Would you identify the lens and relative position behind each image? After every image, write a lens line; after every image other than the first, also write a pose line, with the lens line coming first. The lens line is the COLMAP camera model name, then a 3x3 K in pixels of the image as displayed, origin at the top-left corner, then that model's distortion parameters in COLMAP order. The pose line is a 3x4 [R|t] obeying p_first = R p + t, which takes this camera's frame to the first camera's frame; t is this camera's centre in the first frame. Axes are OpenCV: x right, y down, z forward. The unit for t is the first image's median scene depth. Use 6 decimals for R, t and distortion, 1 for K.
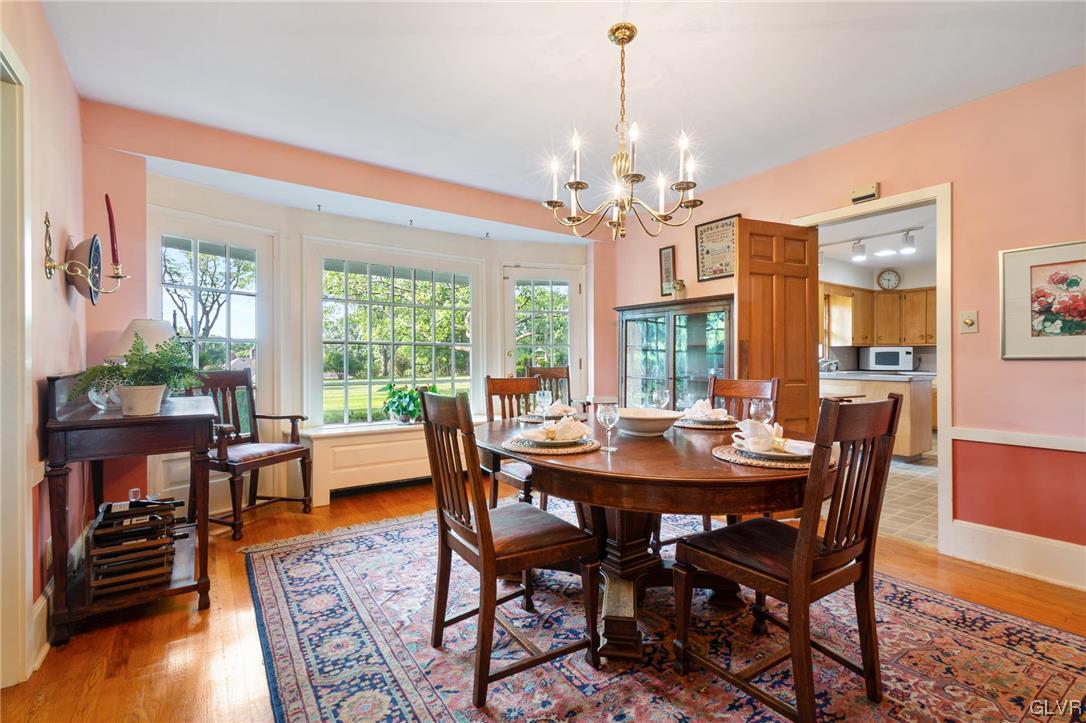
lens RADIAL K [[494.6, 0, 538.3], [0, 494.6, 360.2], [0, 0, 1]] dist [0.013428, -0.002414]
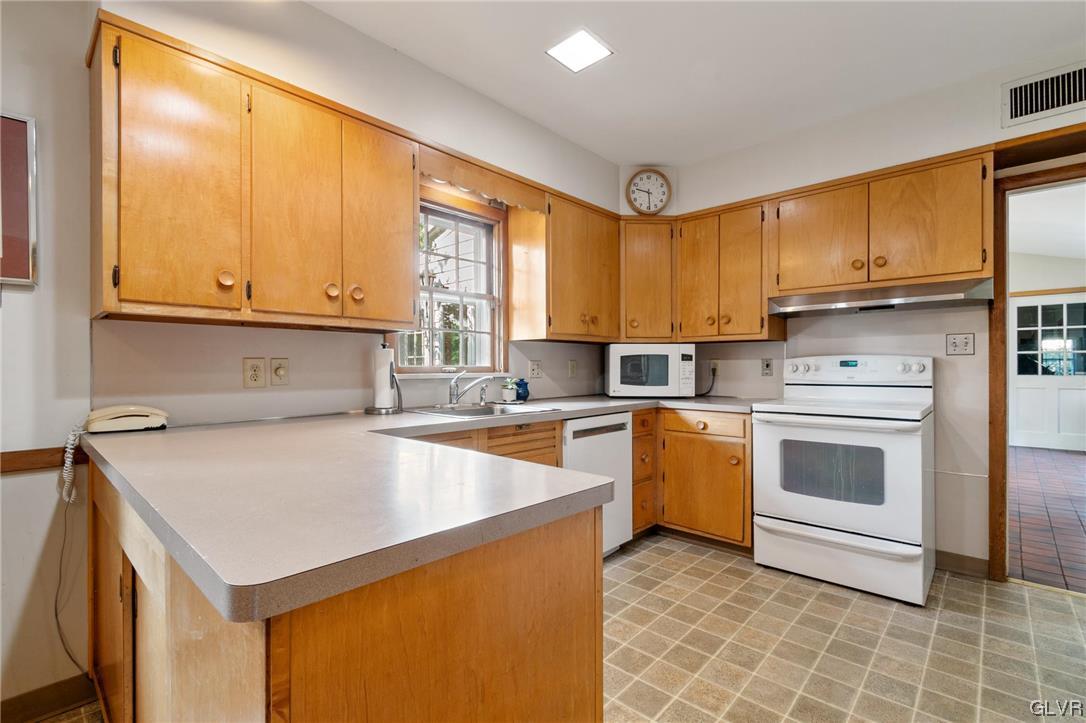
lens RADIAL K [[494.6, 0, 549.0], [0, 494.6, 364.5], [0, 0, 1]] dist [0.013428, -0.002414]
pose [[0.978067, -0.002103, 0.208278, 0.529206], [0.003677, 0.999968, -0.007173, -0.005582], [-0.208256, 0.007782, 0.978043, 0.593811]]
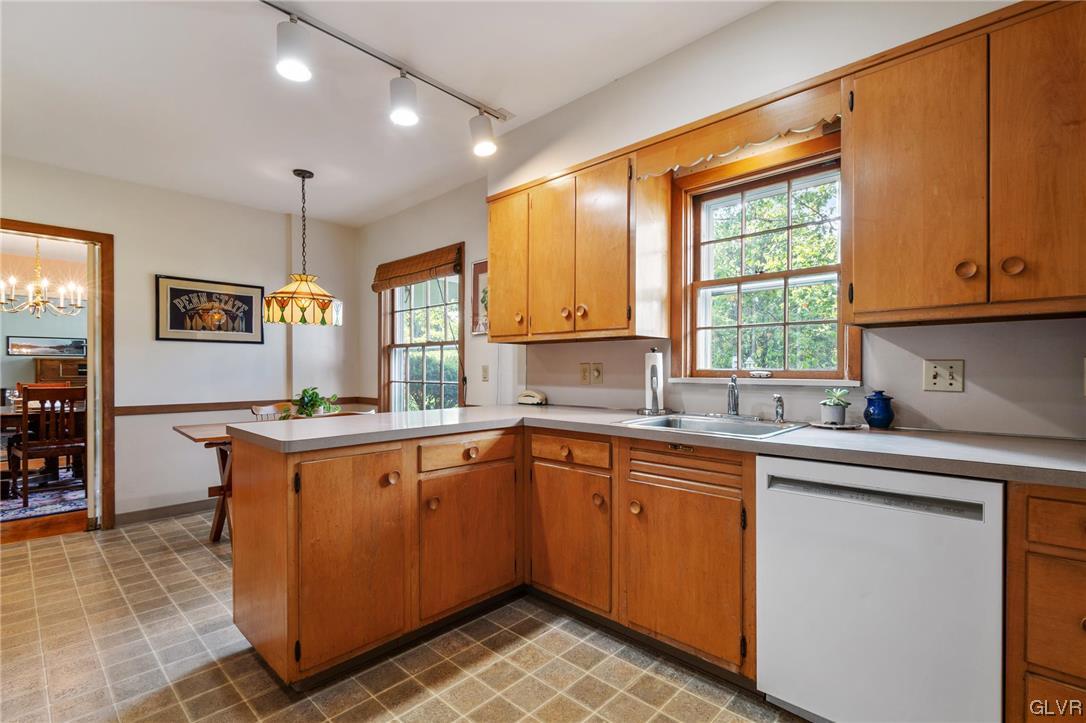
lens RADIAL K [[494.6, 0, 547.7], [0, 494.6, 371.4], [0, 0, 1]] dist [0.013428, -0.002414]
pose [[0.207406, 0.004023, -0.978247, 0.796624], [-0.003077, 0.999989, 0.003460, -0.006854], [0.978250, 0.002293, 0.207416, 0.782100]]
